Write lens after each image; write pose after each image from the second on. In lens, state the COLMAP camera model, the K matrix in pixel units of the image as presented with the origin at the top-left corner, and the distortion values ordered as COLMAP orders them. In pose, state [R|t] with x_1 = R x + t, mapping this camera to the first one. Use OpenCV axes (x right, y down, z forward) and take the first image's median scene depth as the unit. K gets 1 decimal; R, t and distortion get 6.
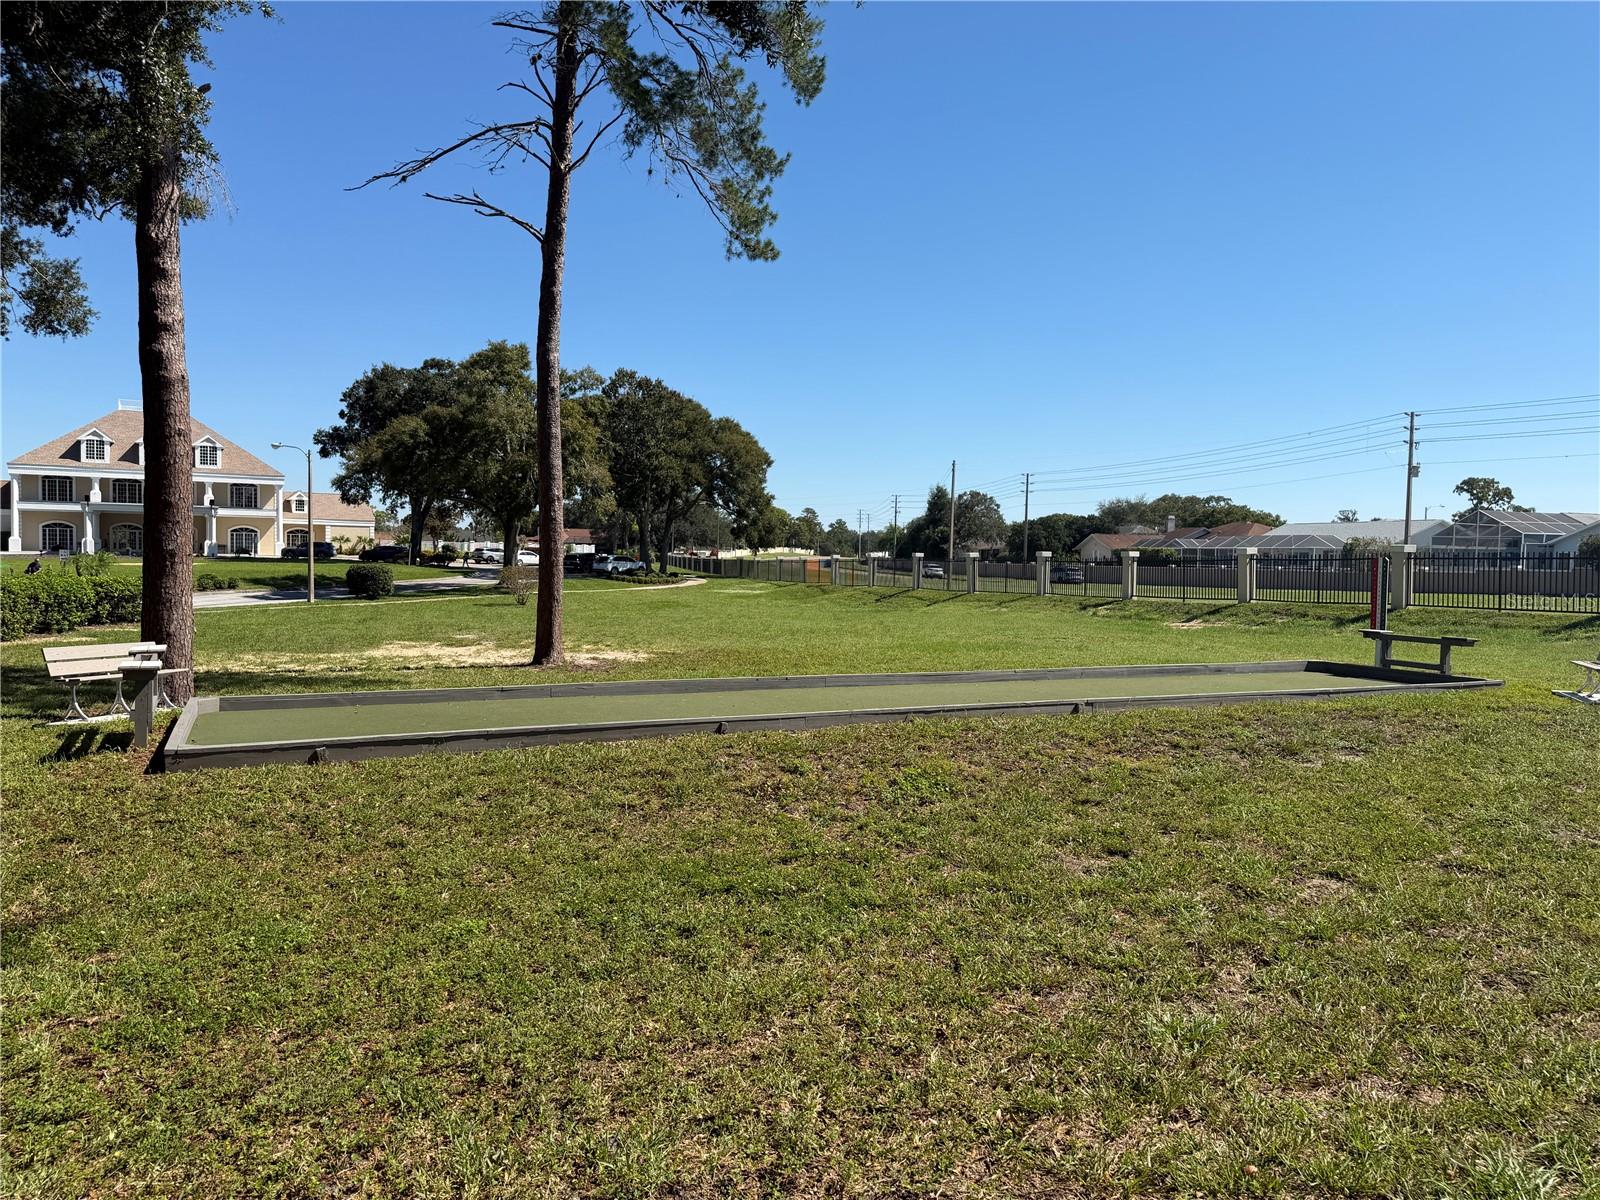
lens RADIAL K [[1110.6, 0, 787.6], [0, 1110.6, 608.3], [0, 0, 1]] dist [0.057740, -0.072278]
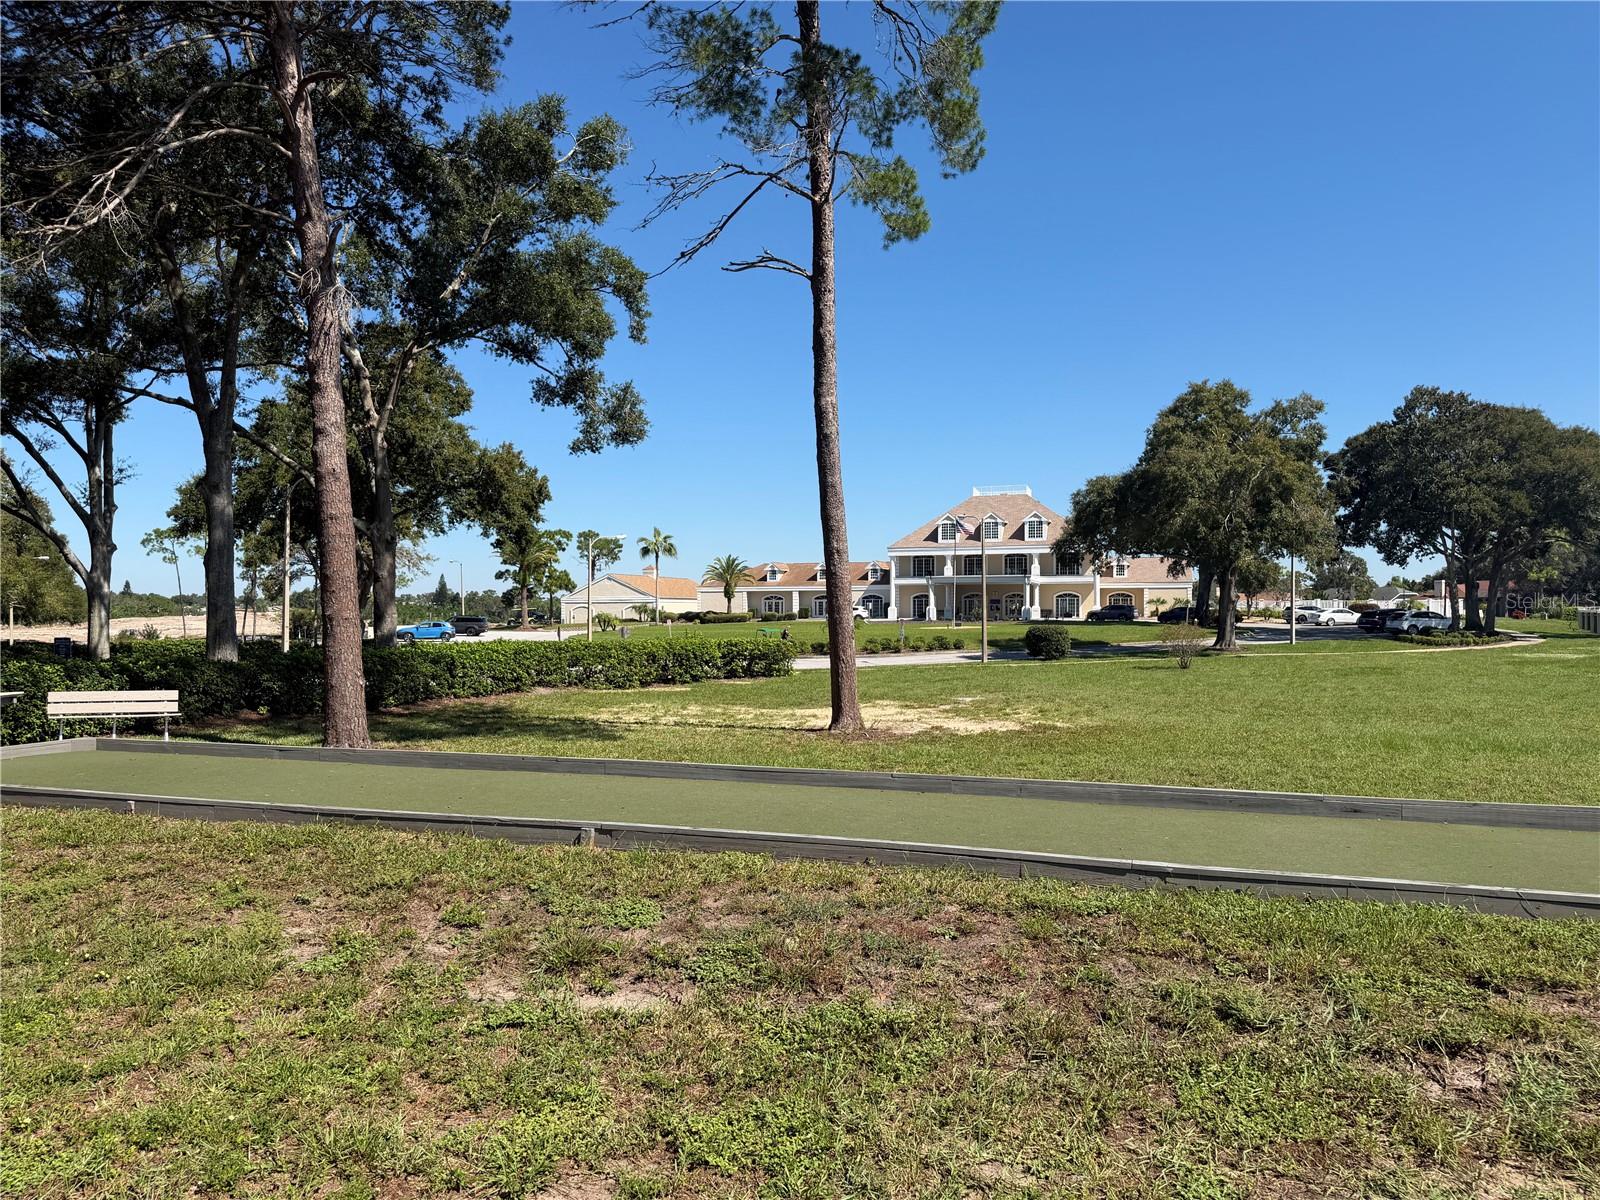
lens RADIAL K [[1110.6, 0, 799.3], [0, 1110.6, 615.4], [0, 0, 1]] dist [0.057740, -0.072278]
pose [[0.703647, -0.018880, -0.710299, 0.099016], [-0.016216, 0.998960, -0.042616, -0.001464], [0.710365, 0.041505, 0.702609, 0.077457]]
